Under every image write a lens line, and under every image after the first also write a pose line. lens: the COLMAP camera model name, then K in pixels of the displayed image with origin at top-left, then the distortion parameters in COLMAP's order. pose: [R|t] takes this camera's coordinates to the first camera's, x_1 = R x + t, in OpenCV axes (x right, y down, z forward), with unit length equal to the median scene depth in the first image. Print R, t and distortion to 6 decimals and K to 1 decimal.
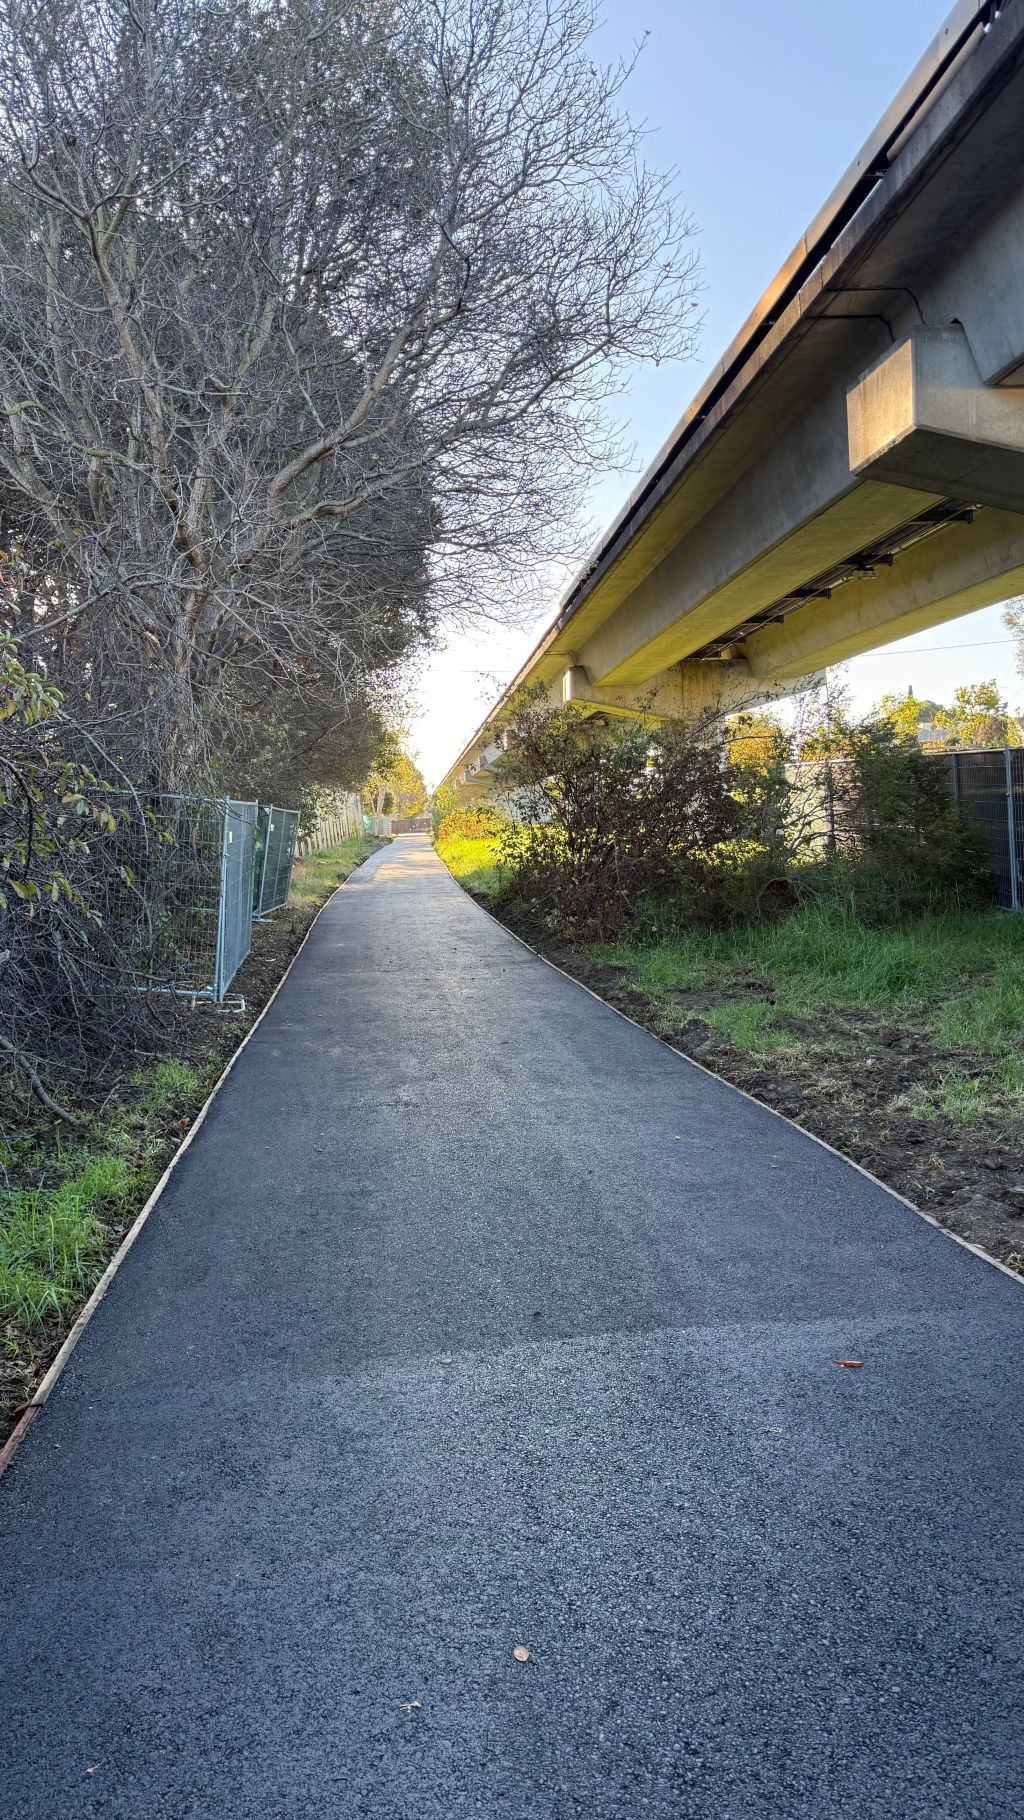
lens RADIAL K [[1295.4, 0, 498.7], [0, 1295.4, 918.2], [0, 0, 1]] dist [-0.001423, -0.003551]
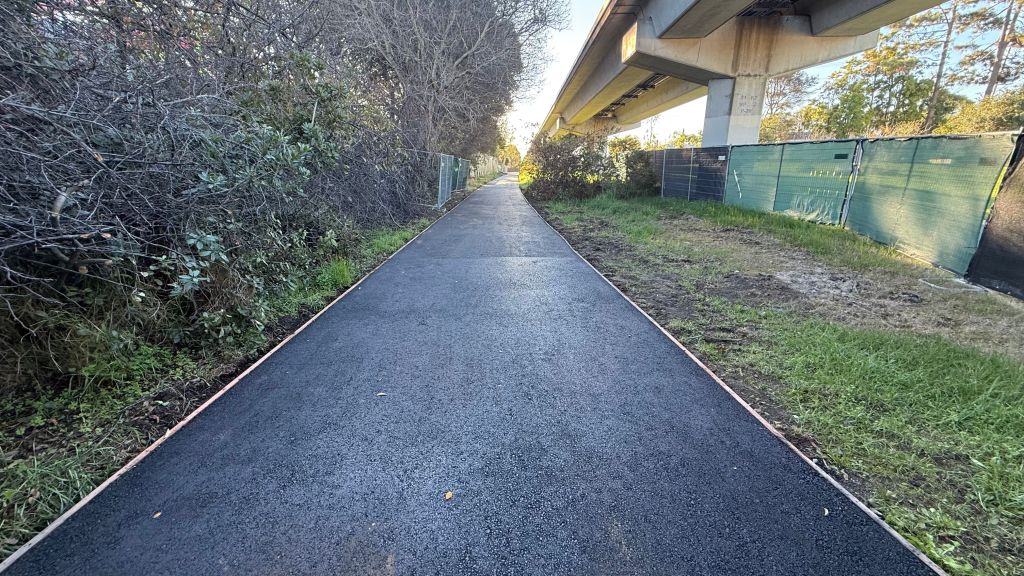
lens RADIAL K [[420.3, 0, 506.8], [0, 420.3, 293.0], [0, 0, 1]] dist [-0.001012, 0.000310]
pose [[0.994511, 0.069898, -0.077863, 0.087998], [-0.052020, 0.975951, 0.211692, 0.030486], [0.090787, -0.206480, 0.974230, -0.222460]]
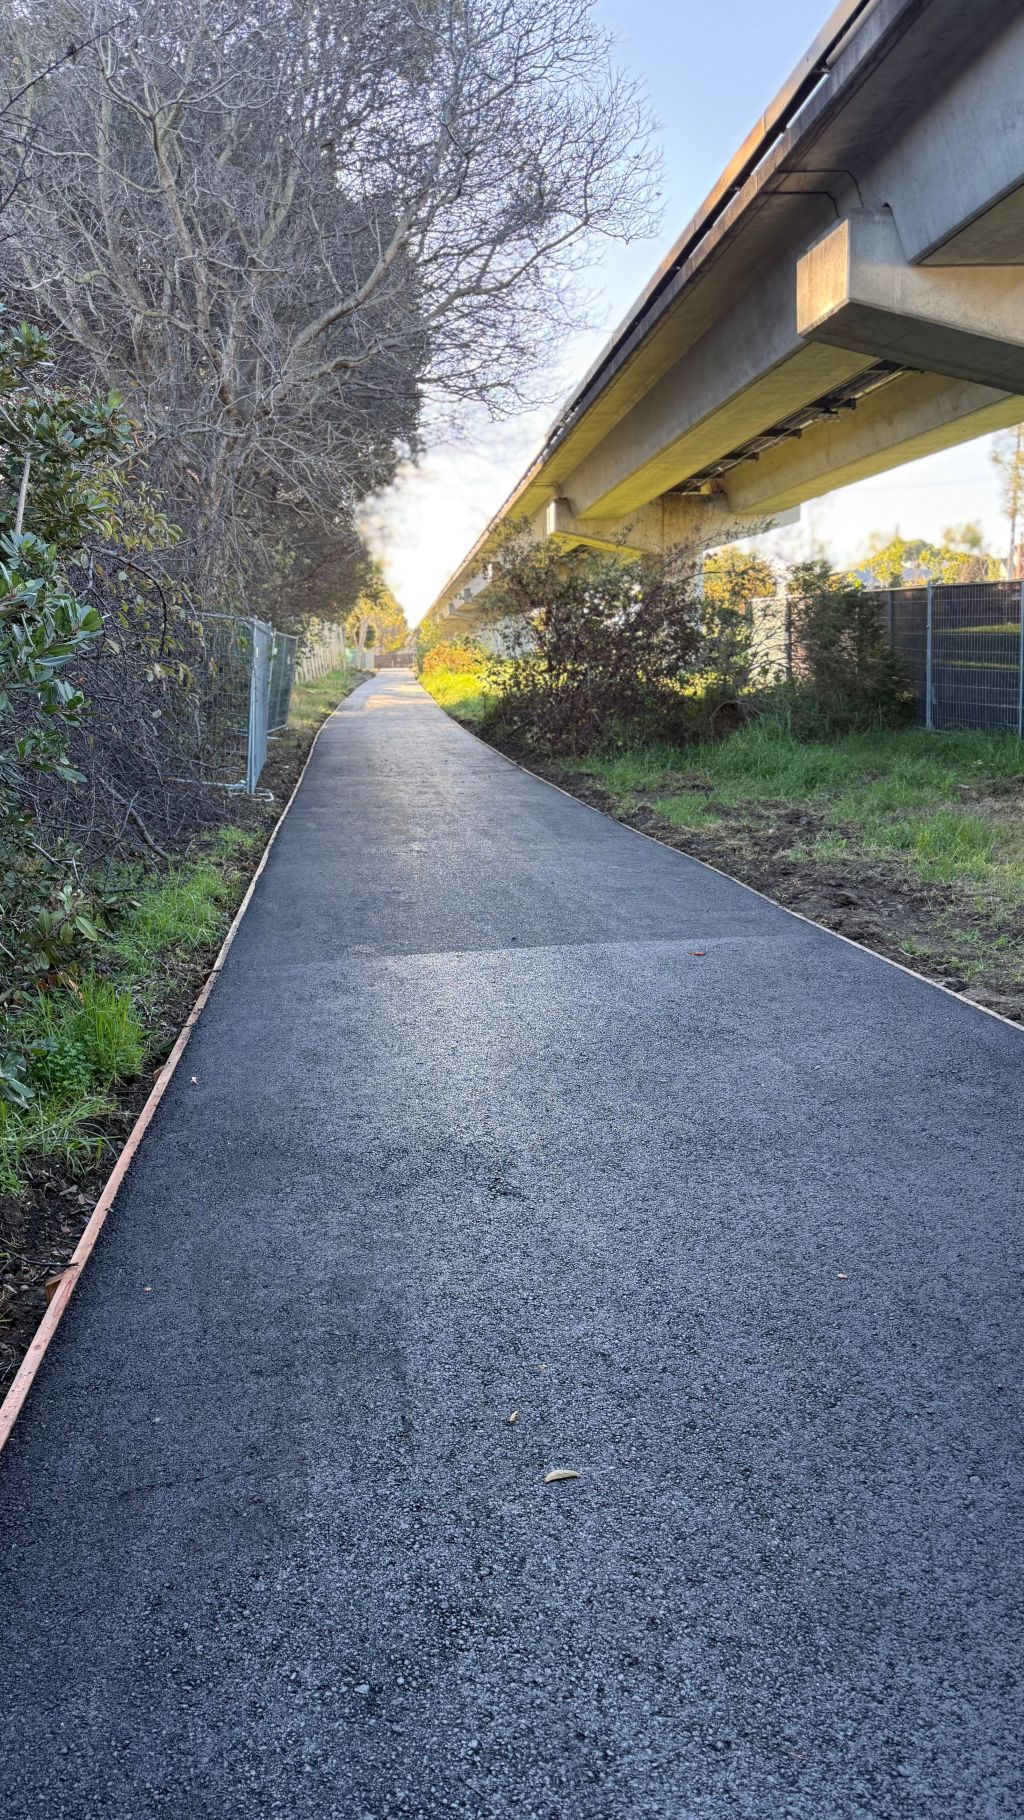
lens RADIAL K [[1314.6, 0, 512.4], [0, 1314.6, 971.5], [0, 0, 1]] dist [-0.001941, -0.030753]
pose [[0.999621, 0.009042, 0.025999, -0.004501], [-0.013028, 0.987434, 0.157493, 0.028893], [-0.024248, -0.157772, 0.987178, -0.203465]]
